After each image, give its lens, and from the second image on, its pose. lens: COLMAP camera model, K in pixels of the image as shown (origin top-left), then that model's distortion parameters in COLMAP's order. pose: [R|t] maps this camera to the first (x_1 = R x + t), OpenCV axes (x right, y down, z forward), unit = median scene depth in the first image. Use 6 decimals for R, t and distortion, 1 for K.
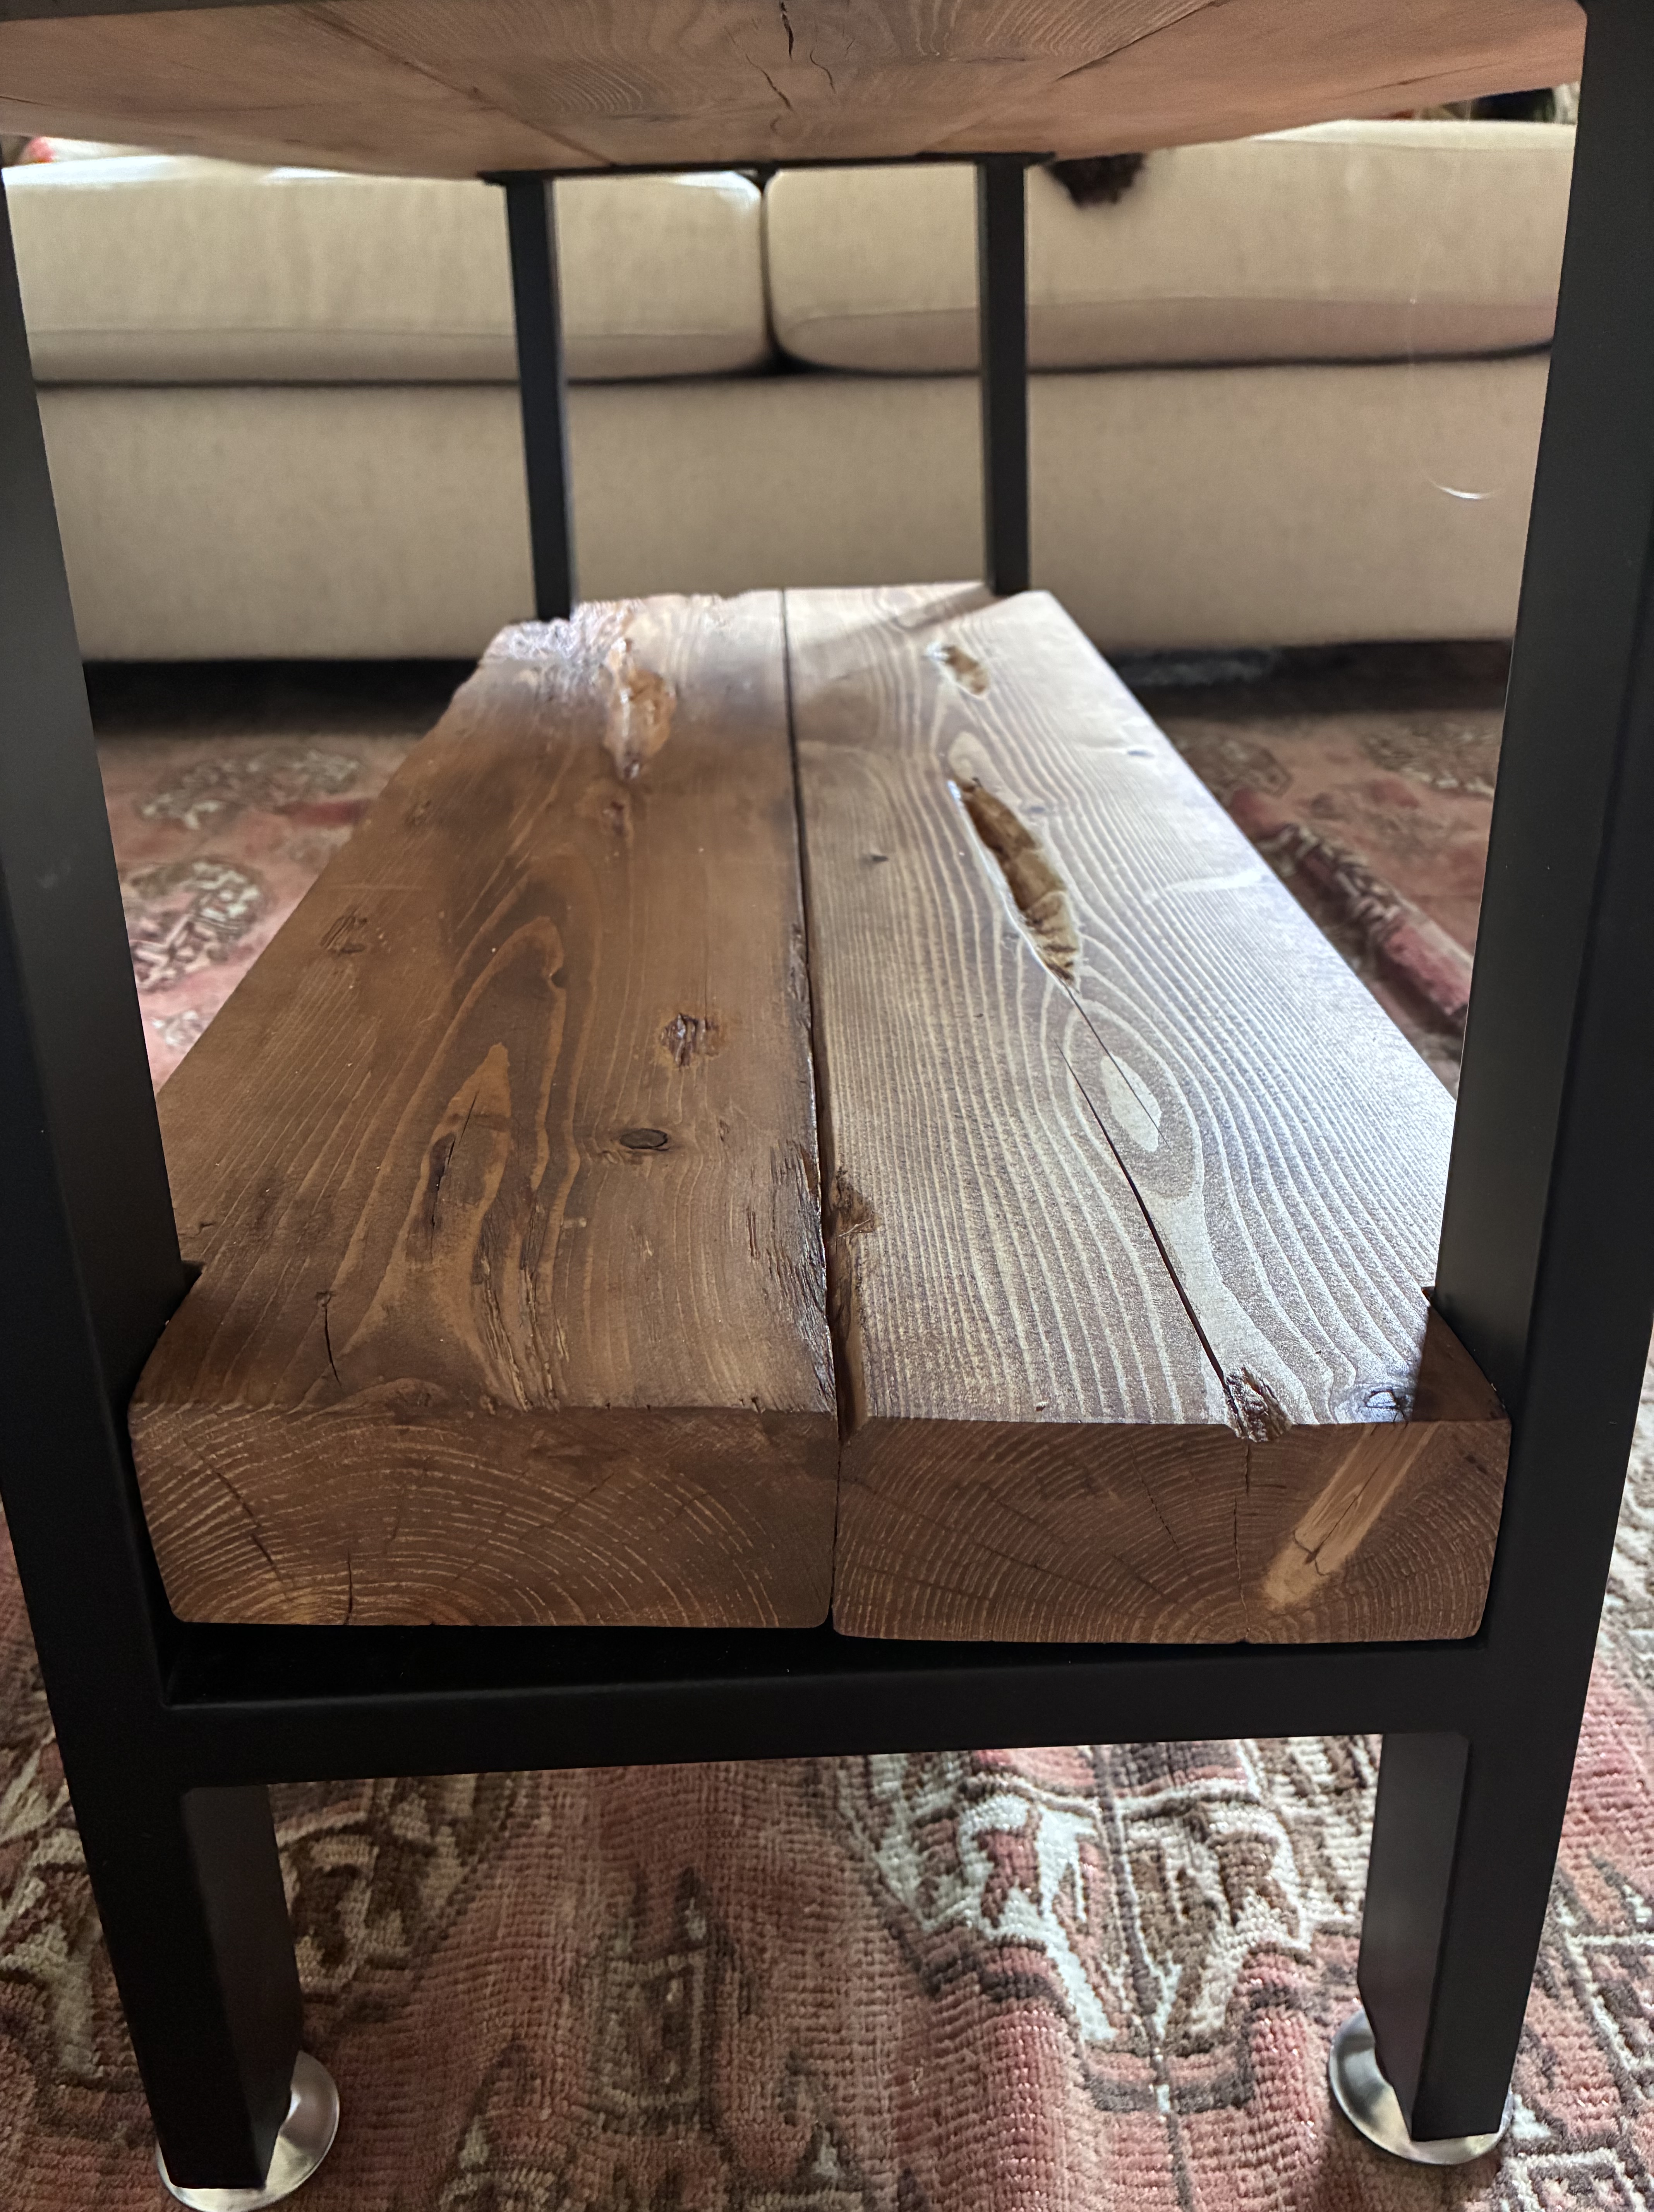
lens RADIAL K [[1703.7, 0, 831.1], [0, 1703.7, 1114.9], [0, 0, 1]] dist [0.022948, -0.023201]
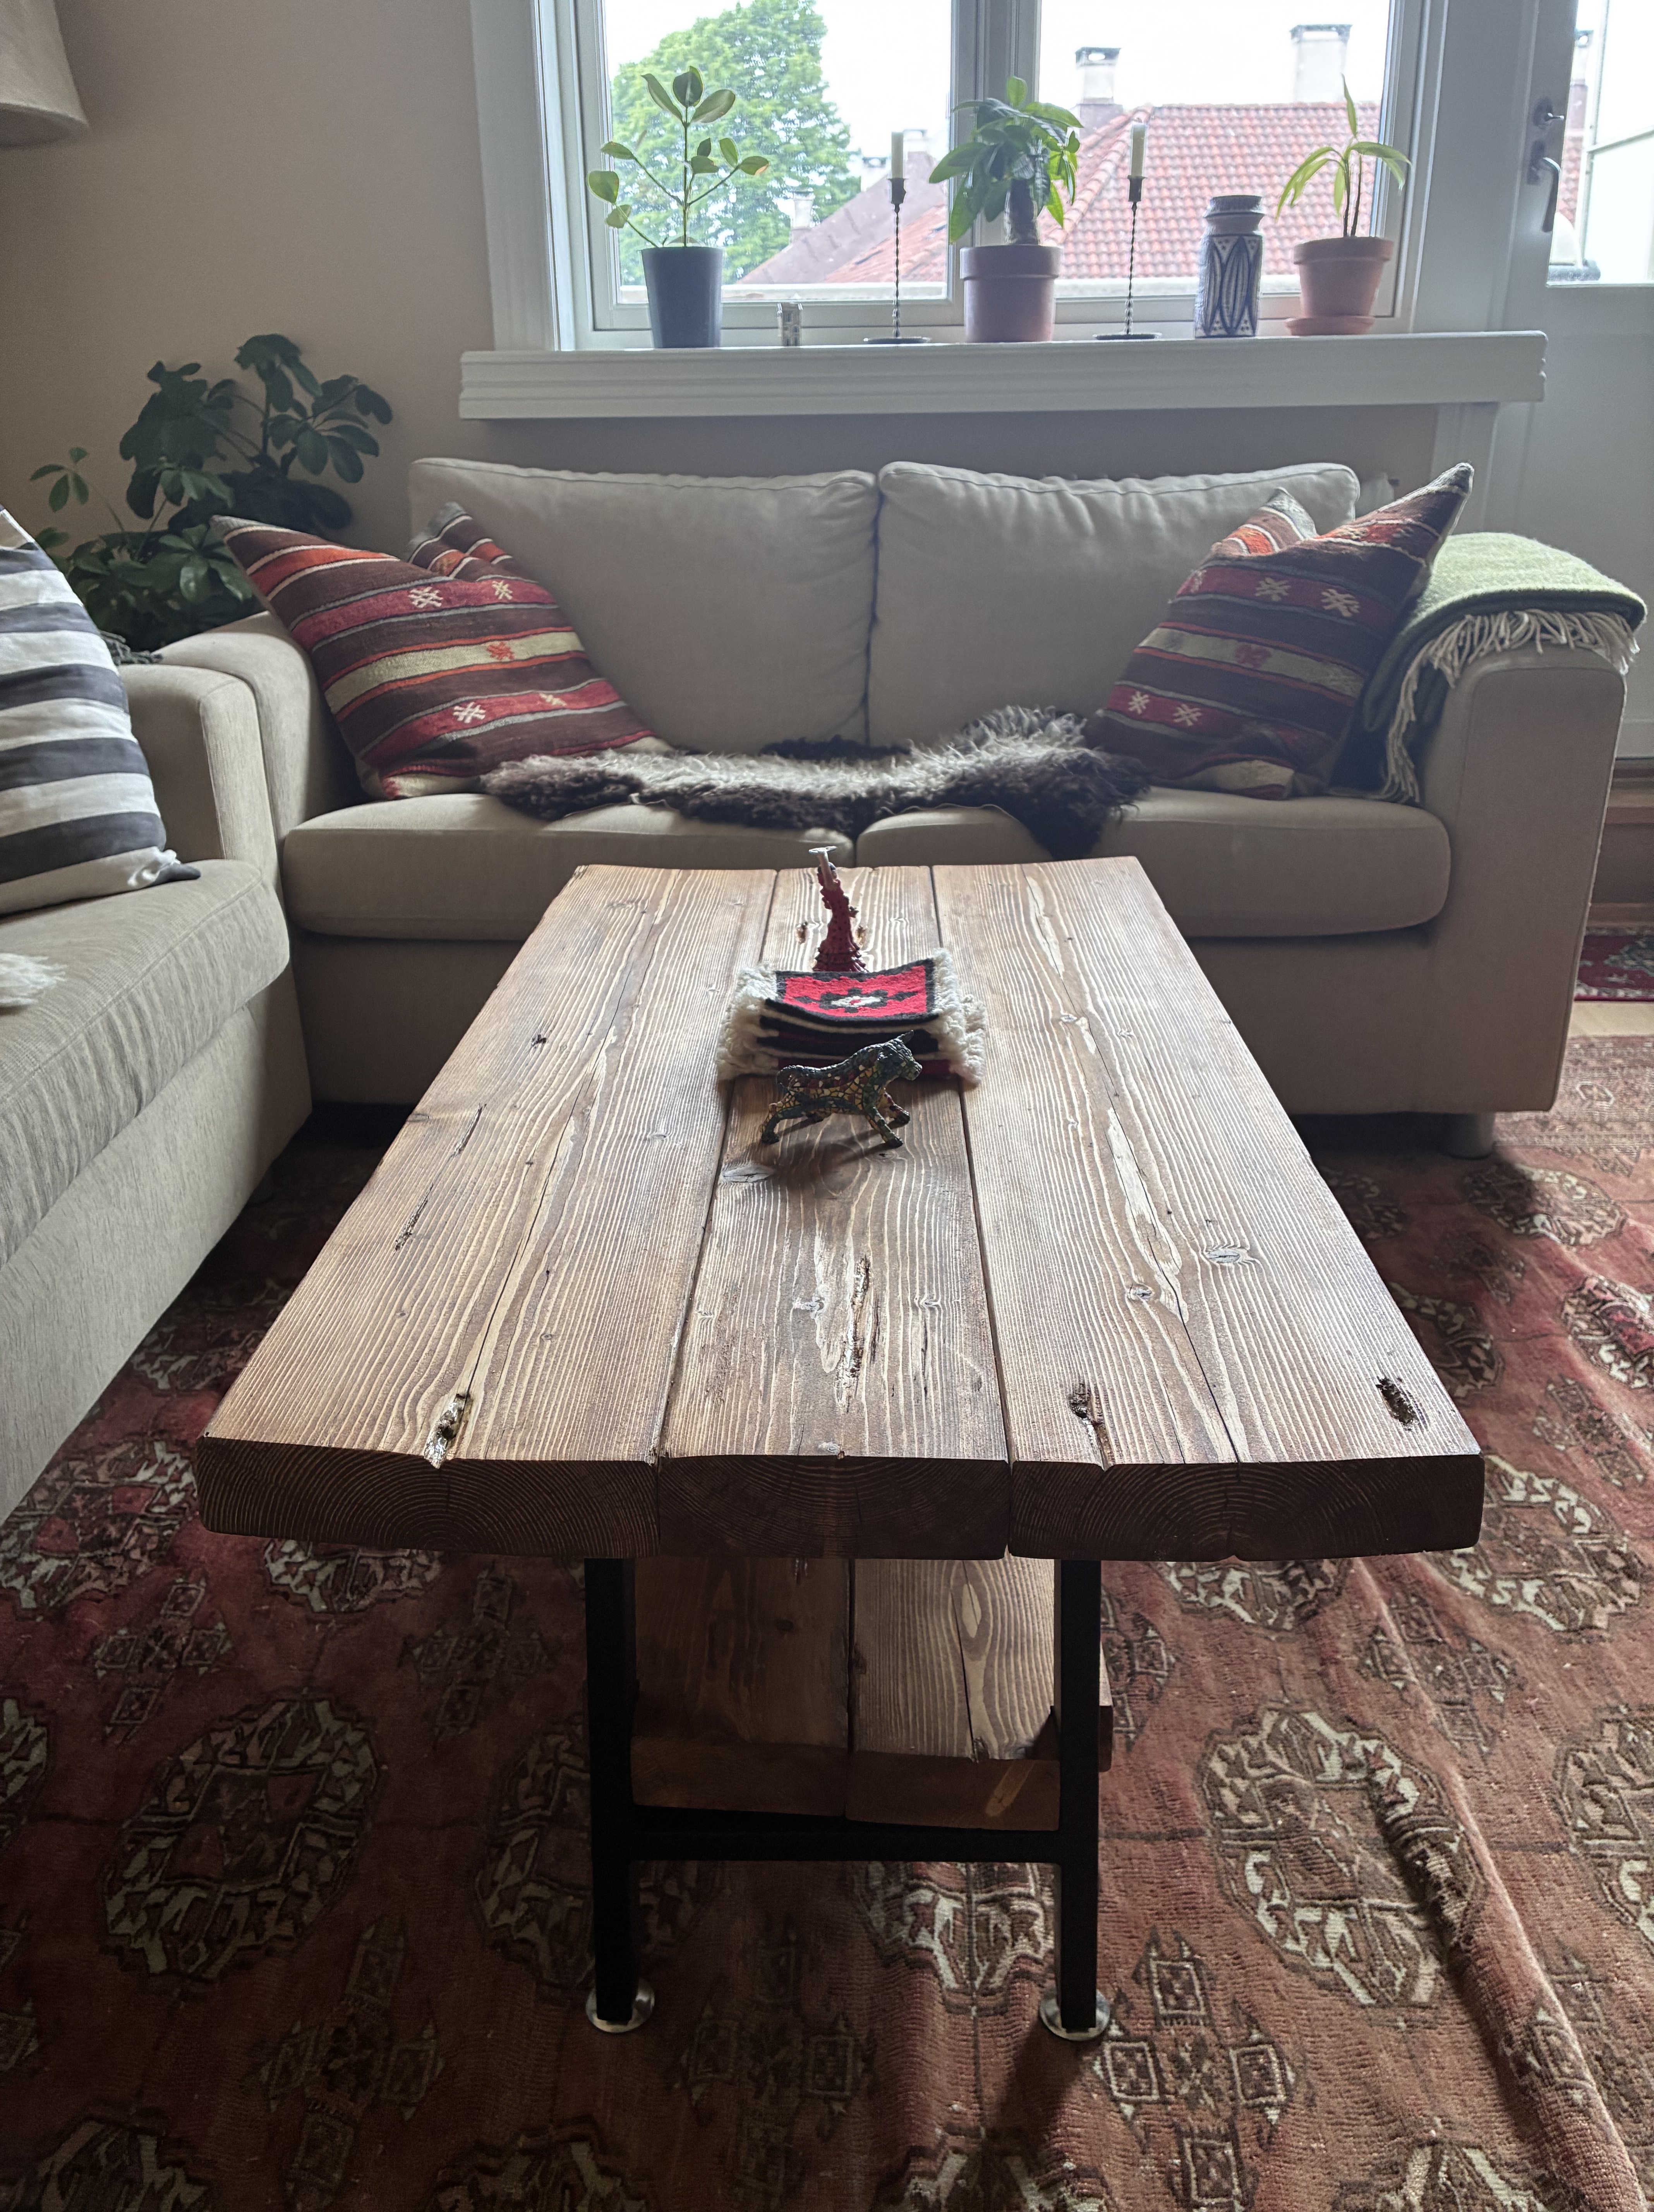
lens RADIAL K [[1703.7, 0, 824.0], [0, 1703.7, 1092.6], [0, 0, 1]] dist [0.022948, -0.023201]
pose [[0.998067, 0.026023, -0.056437, 0.075434], [-0.030923, 0.995662, -0.087752, -0.531762], [0.053909, 0.089328, 0.994542, -1.593745]]
